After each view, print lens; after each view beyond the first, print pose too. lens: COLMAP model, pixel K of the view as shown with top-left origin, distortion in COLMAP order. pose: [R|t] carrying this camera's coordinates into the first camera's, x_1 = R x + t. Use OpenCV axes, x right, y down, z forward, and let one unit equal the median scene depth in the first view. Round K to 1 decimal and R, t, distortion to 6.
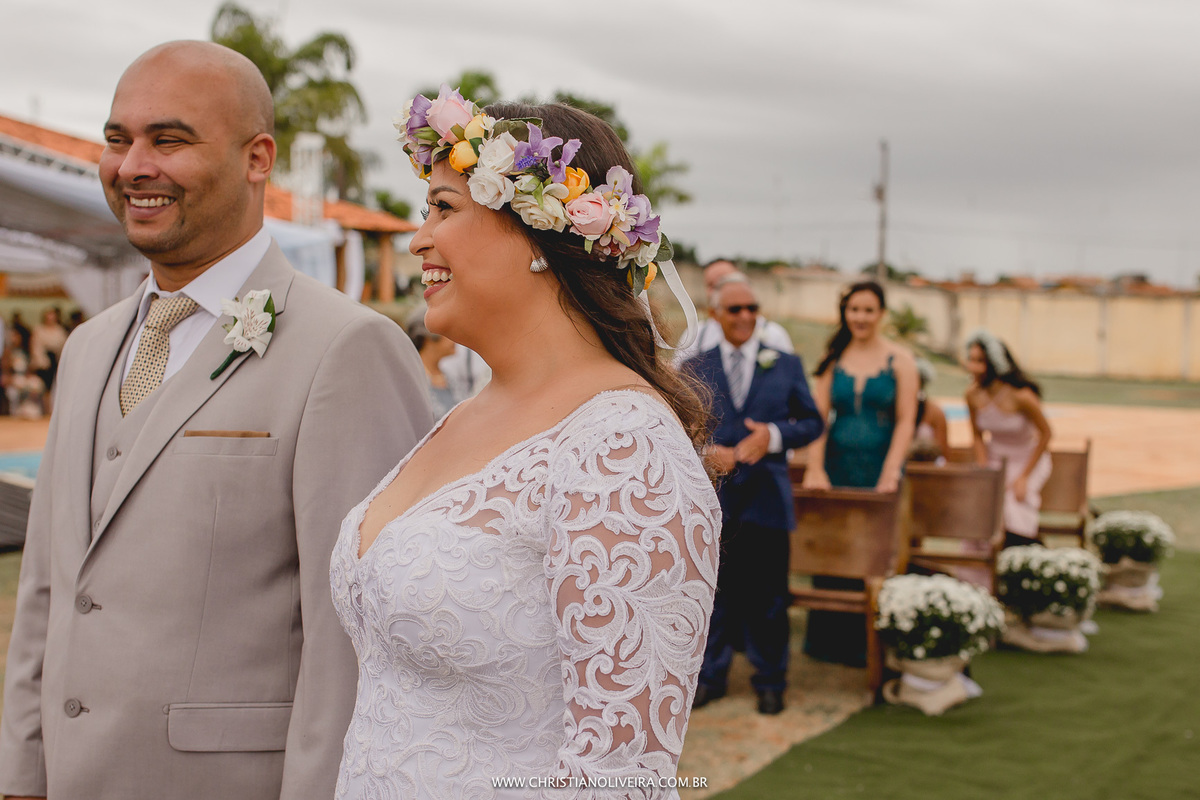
lens RADIAL K [[1445.9, 0, 600.0], [0, 1445.9, 400.0], [0, 0, 1]] dist [0.218056, -1.405804]
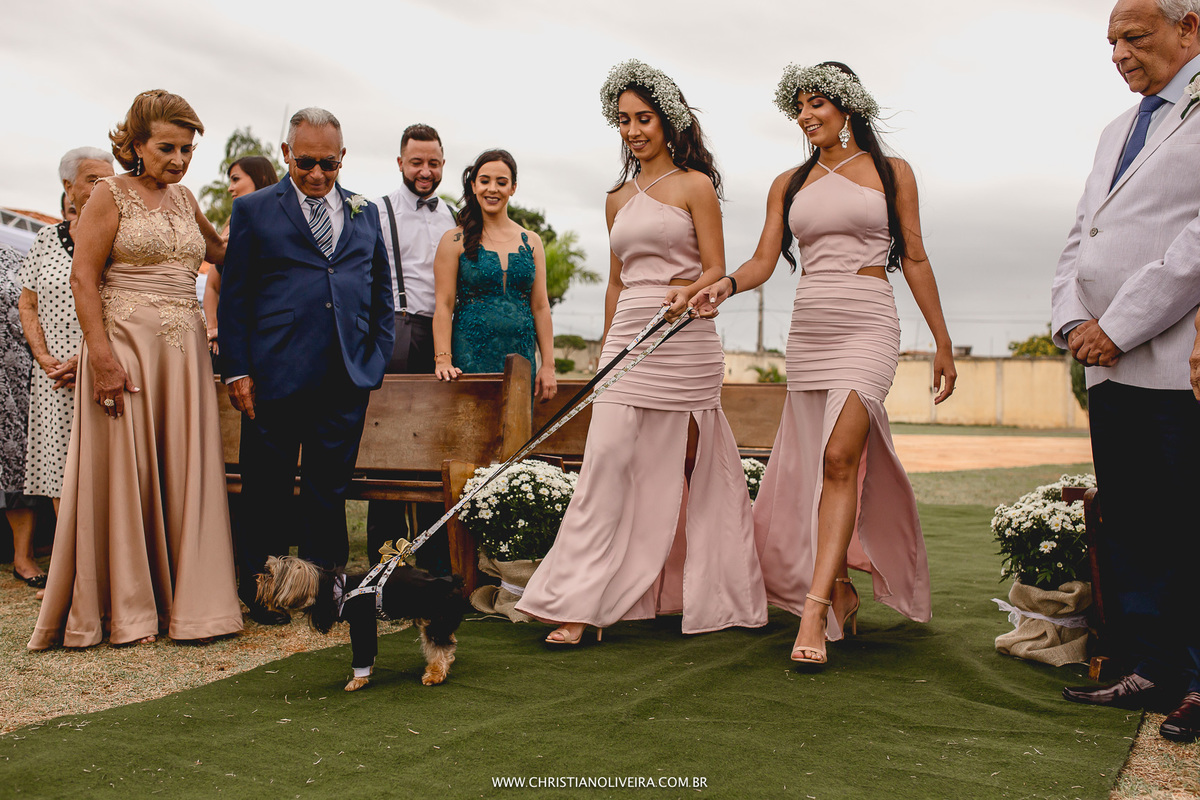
lens RADIAL K [[1148.7, 0, 600.0], [0, 1148.7, 400.0], [0, 0, 1]] dist [-0.046619, 0.019349]
pose [[0.999416, -0.002969, 0.034029, 0.237802], [0.004659, 0.998754, -0.049694, 0.115214], [-0.033839, 0.049823, 0.998185, 0.325307]]
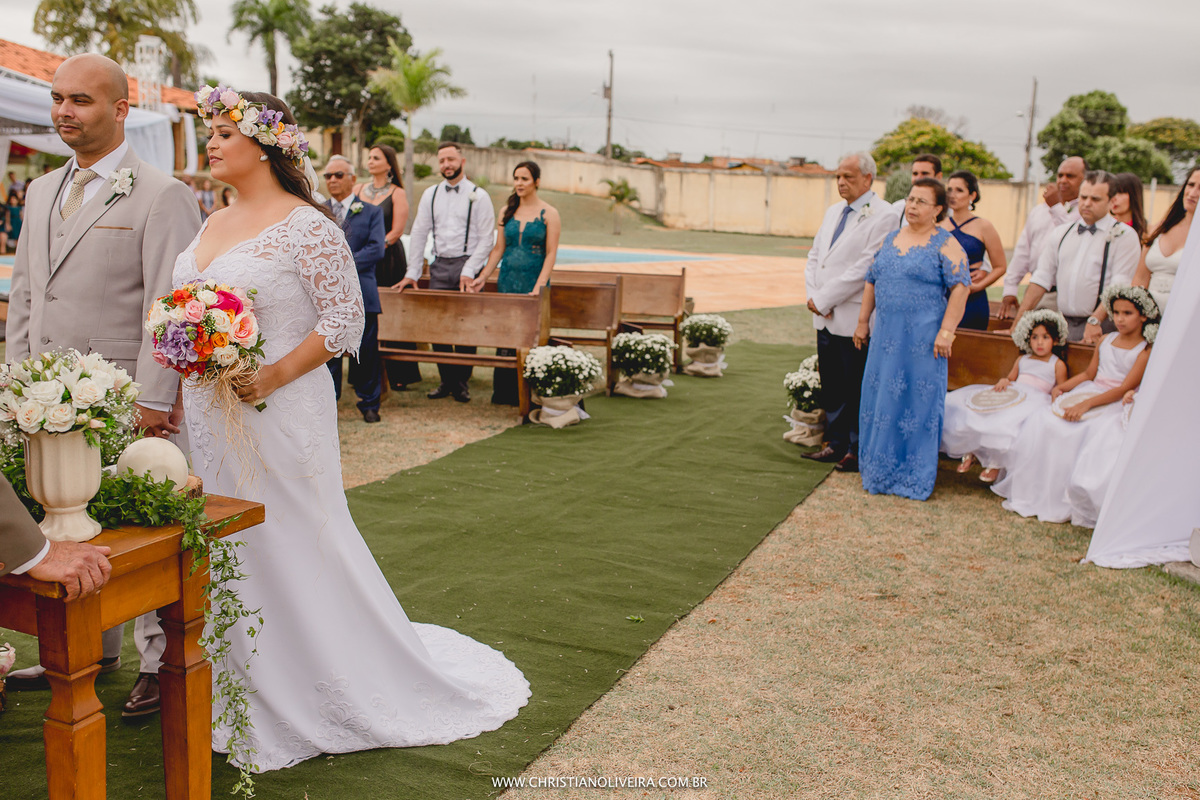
lens RADIAL K [[1131.8, 0, 599.6], [0, 1131.8, 390.3], [0, 0, 1]] dist [0.002818, 0.008649]
pose [[0.985328, -0.014725, 0.170033, 0.053860], [-0.006101, 0.992595, 0.121316, 0.014502], [-0.170560, -0.120574, 0.977942, -0.252888]]
